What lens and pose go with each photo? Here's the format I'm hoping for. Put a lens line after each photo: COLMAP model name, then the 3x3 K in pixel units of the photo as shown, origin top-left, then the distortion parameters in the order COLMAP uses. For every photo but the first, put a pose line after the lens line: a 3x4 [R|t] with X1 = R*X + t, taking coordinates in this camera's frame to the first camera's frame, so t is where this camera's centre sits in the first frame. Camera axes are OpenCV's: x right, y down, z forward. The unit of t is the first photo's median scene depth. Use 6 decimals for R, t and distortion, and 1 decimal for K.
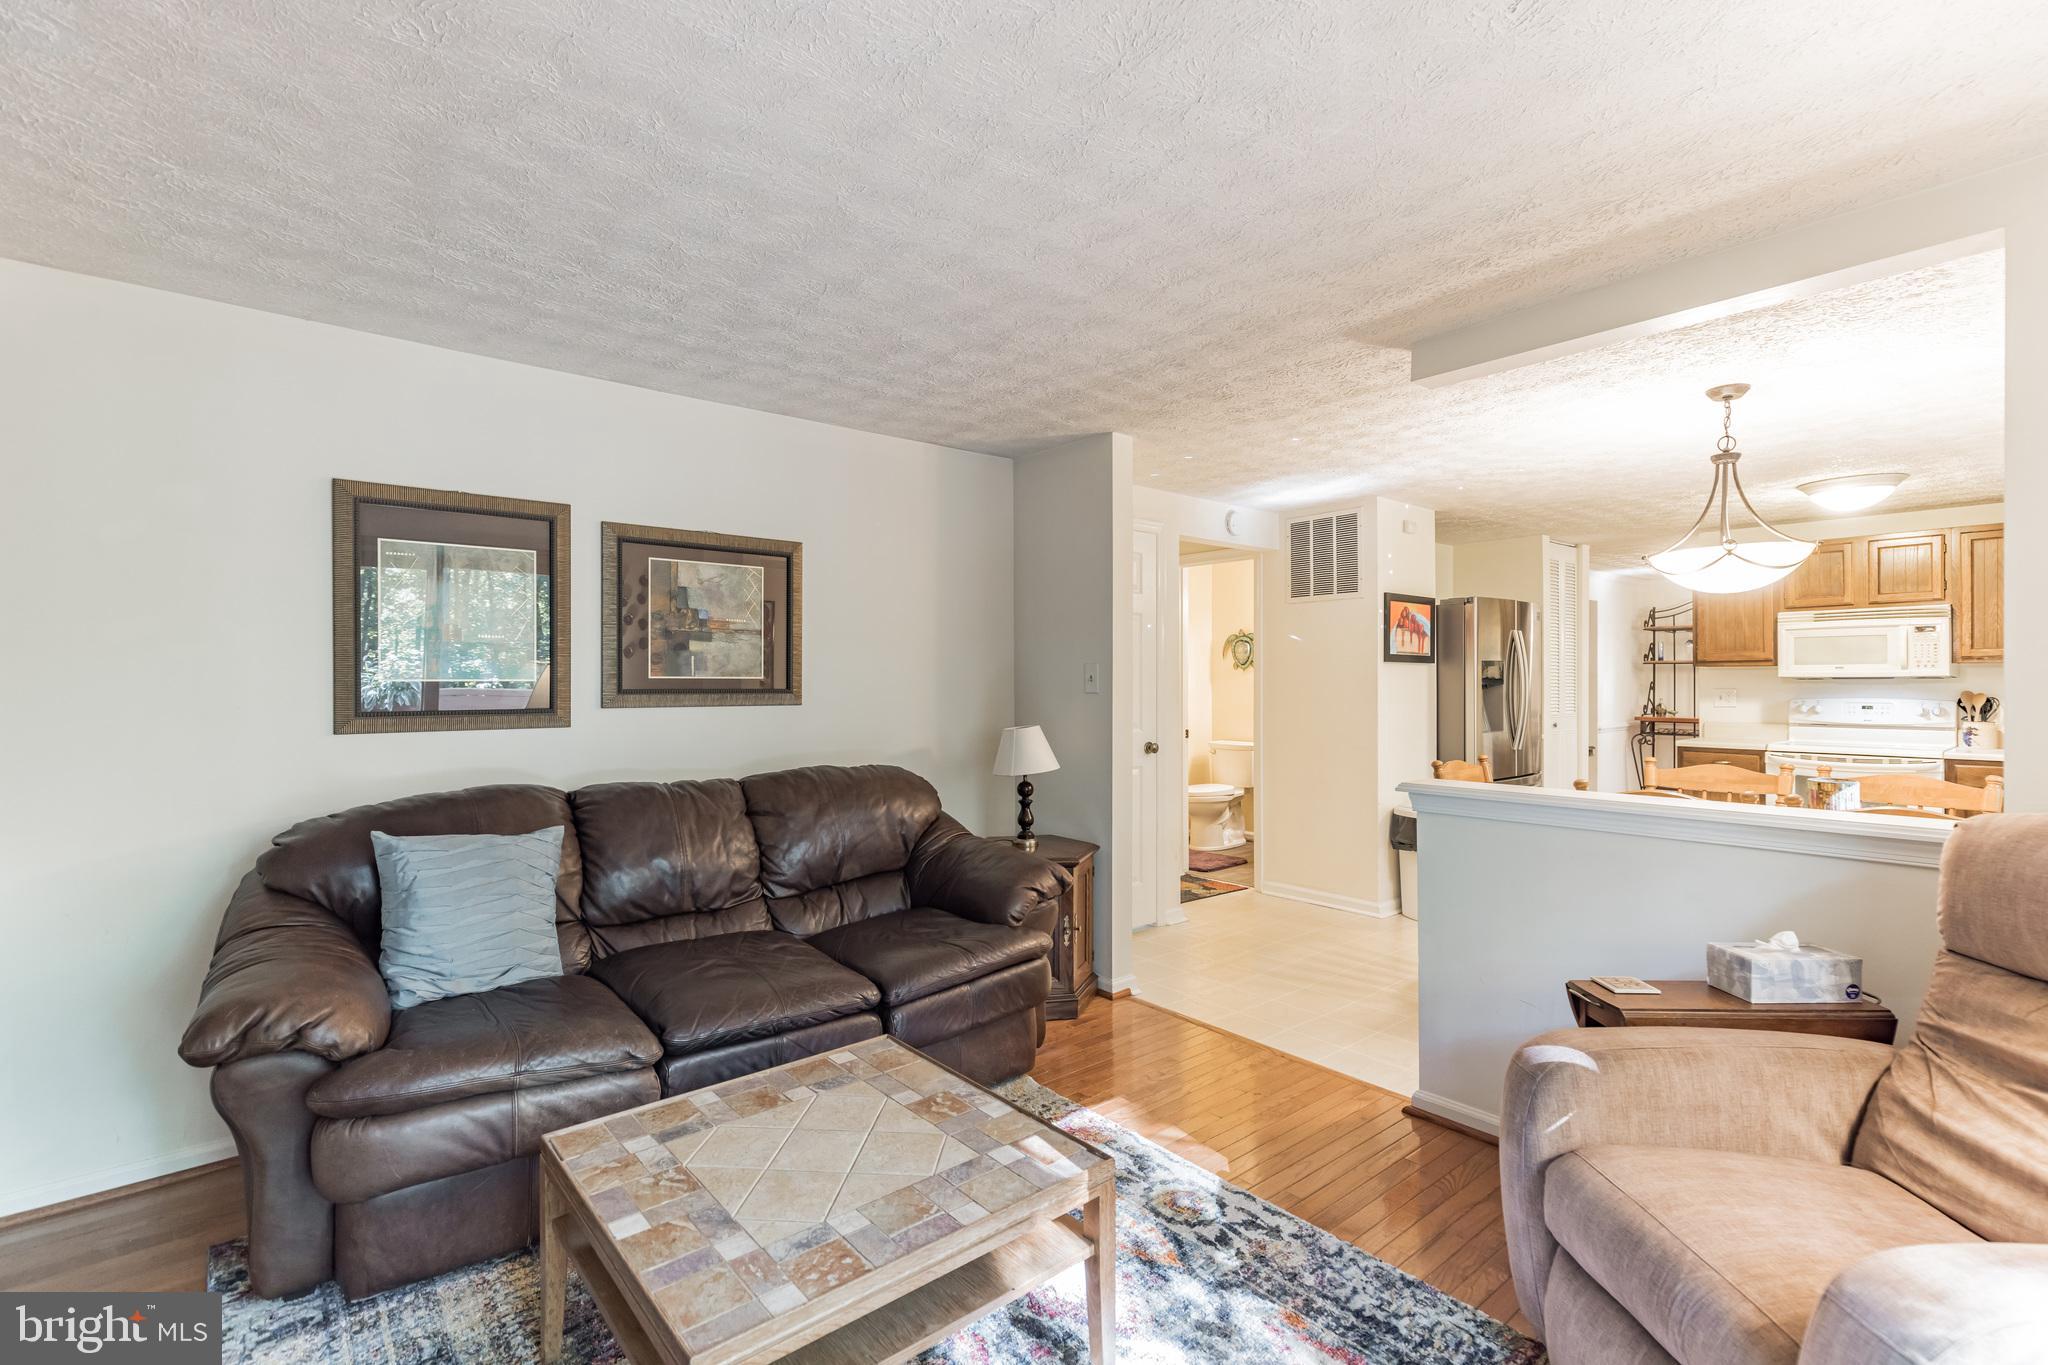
lens RADIAL K [[933.8, 0, 1028.6], [0, 933.8, 680.9], [0, 0, 1]] dist [0.001328, 0.000324]
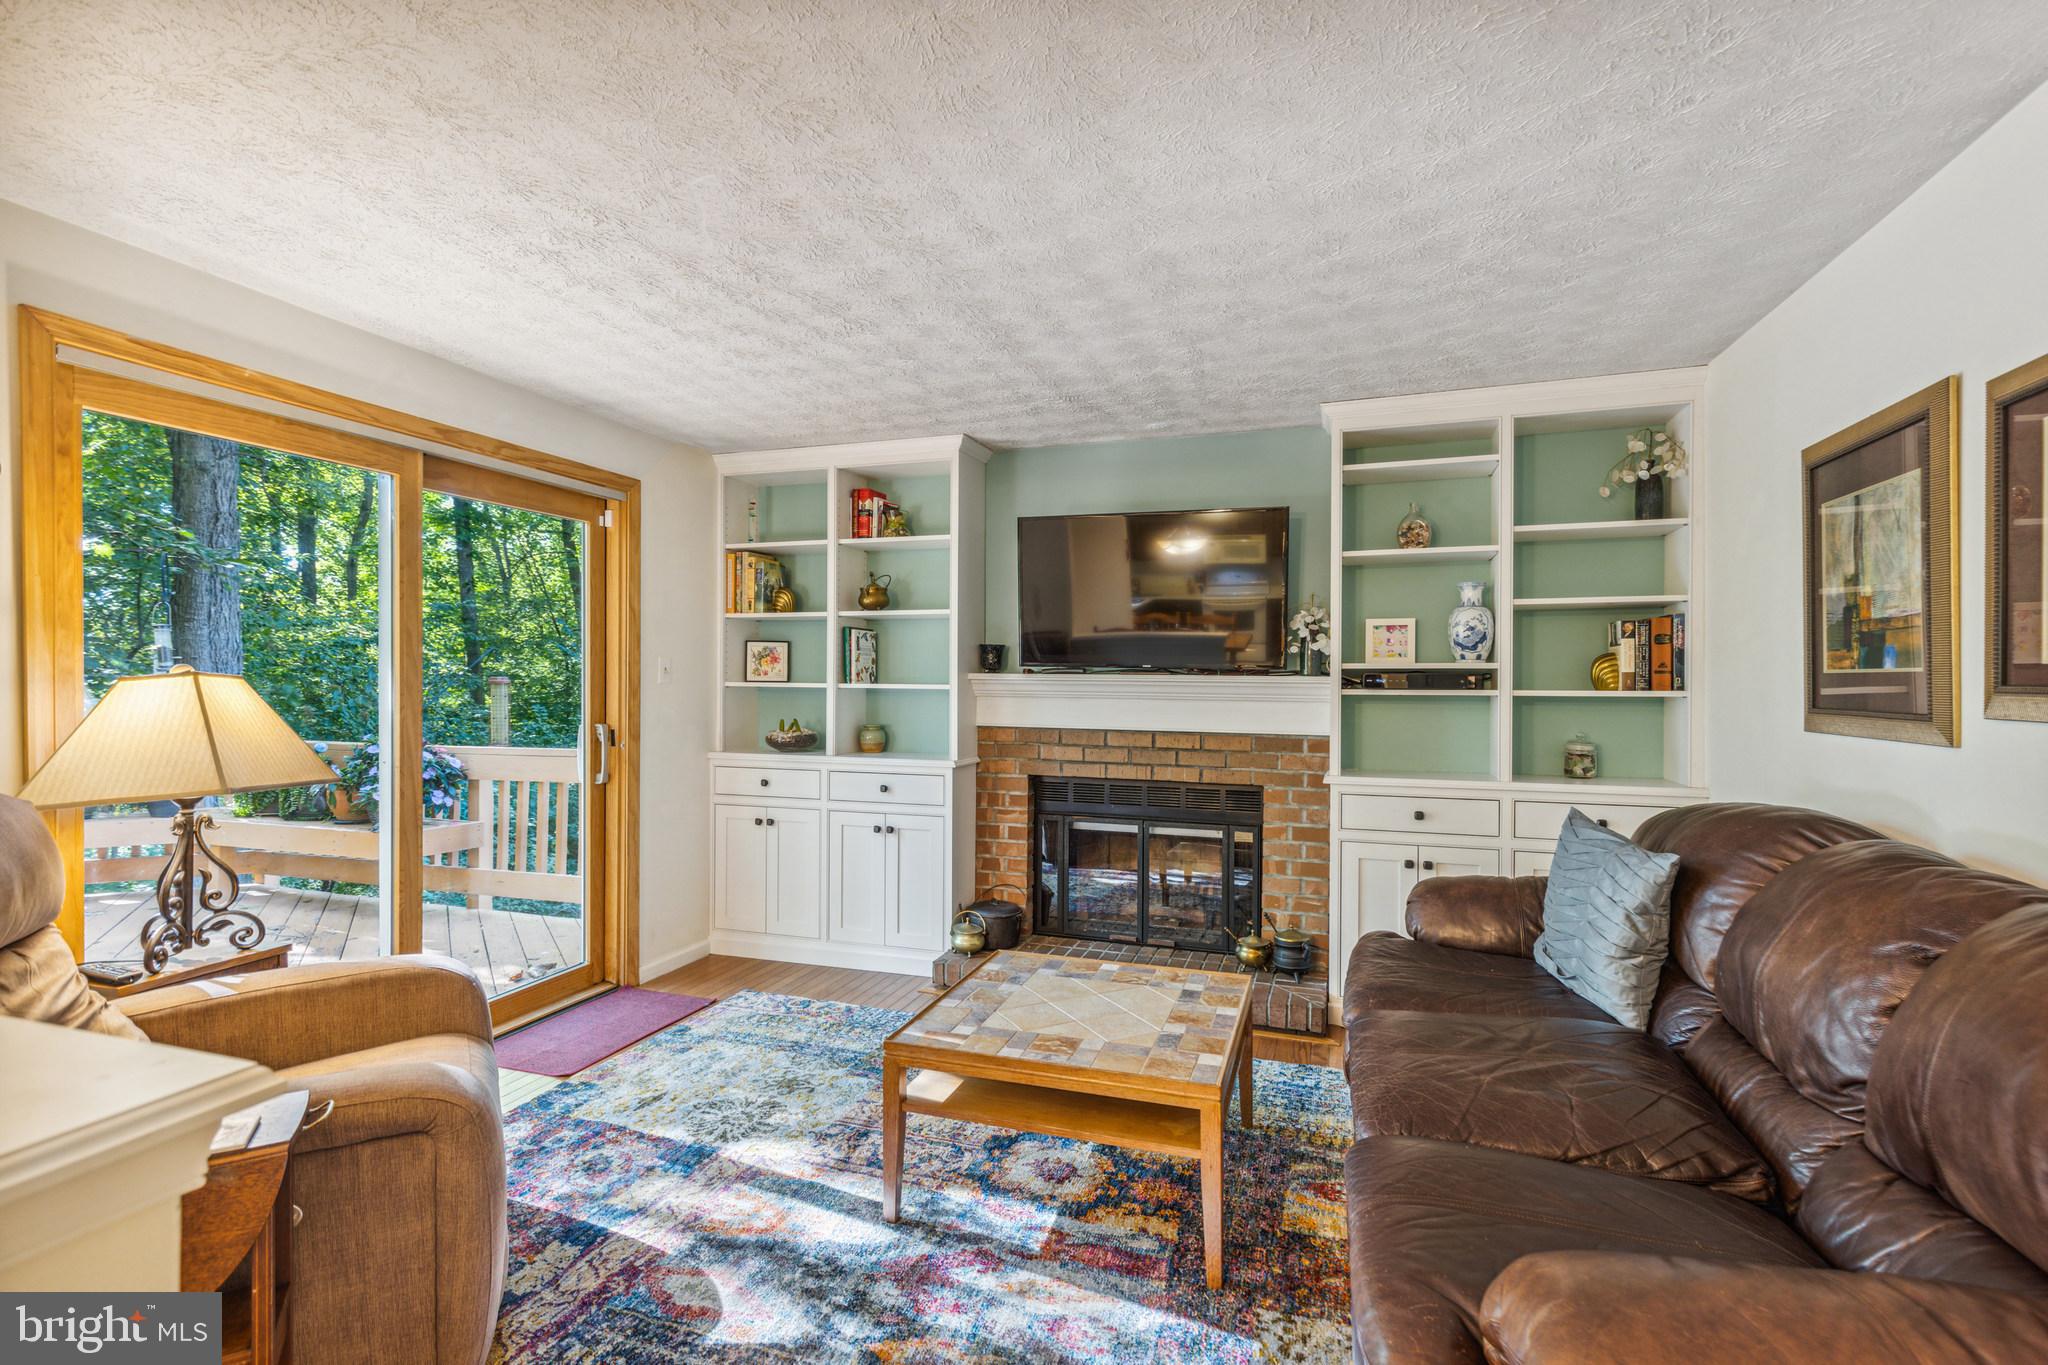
lens RADIAL K [[933.8, 0, 1033.9], [0, 933.8, 679.1], [0, 0, 1]] dist [0.001328, 0.000324]
pose [[-0.851137, 0.000742, -0.524943, 0.536780], [-0.000846, 0.999996, 0.002785, 0.006005], [0.524943, 0.002814, -0.851133, 1.990427]]
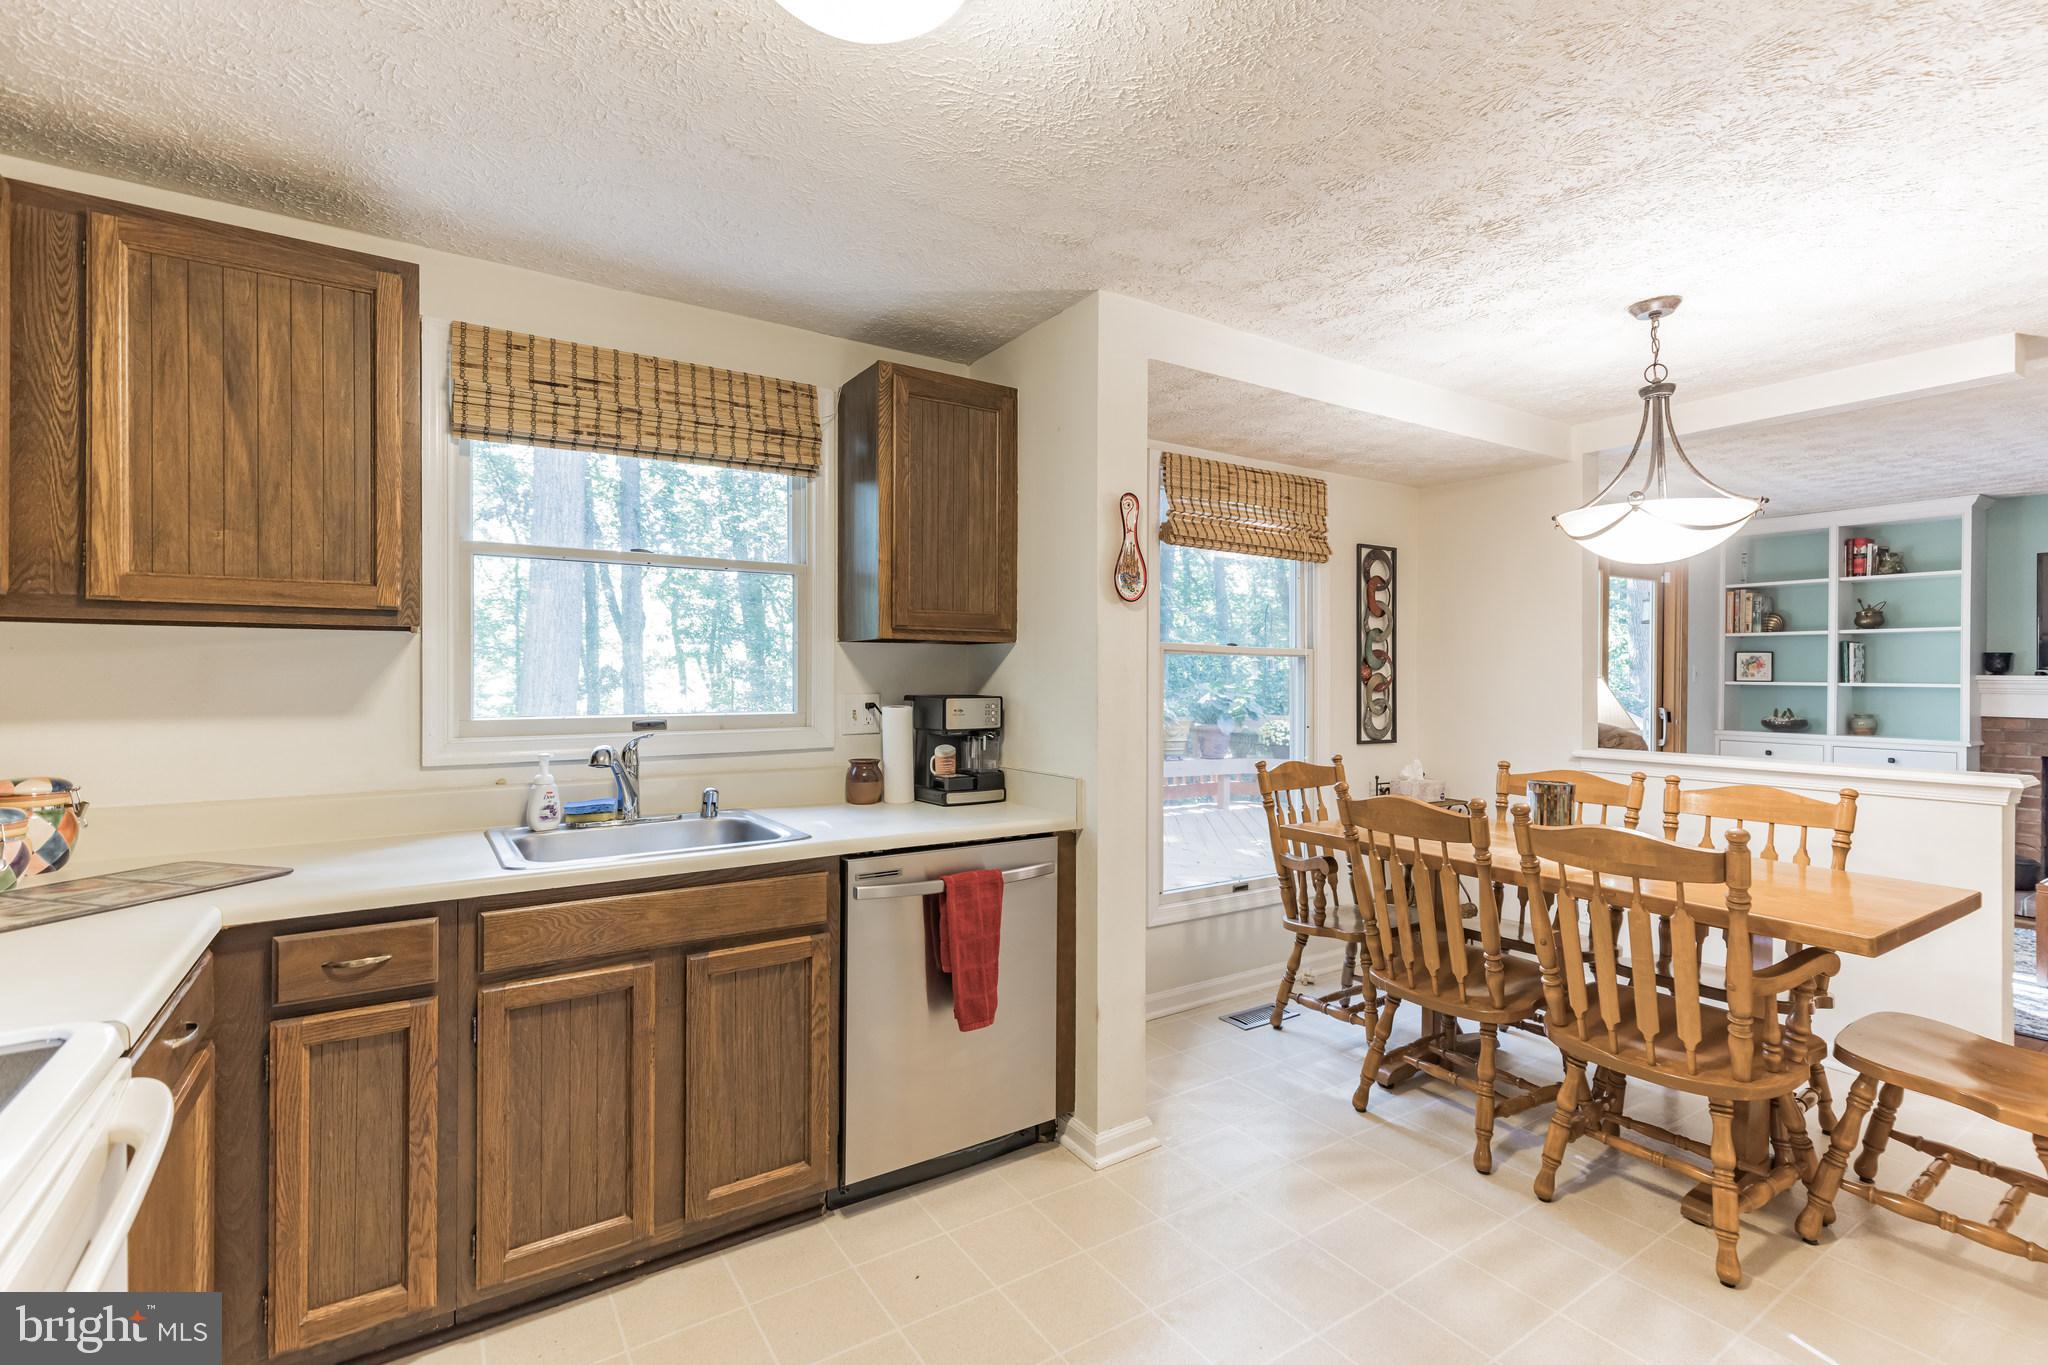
lens RADIAL K [[933.8, 0, 1018.9], [0, 933.8, 677.2], [0, 0, 1]] dist [0.001328, 0.000324]
pose [[-0.993621, -0.000589, 0.112767, 1.464081], [-0.000356, 0.999998, 0.002092, 0.002152], [-0.112768, 0.002039, -0.993619, 2.711812]]
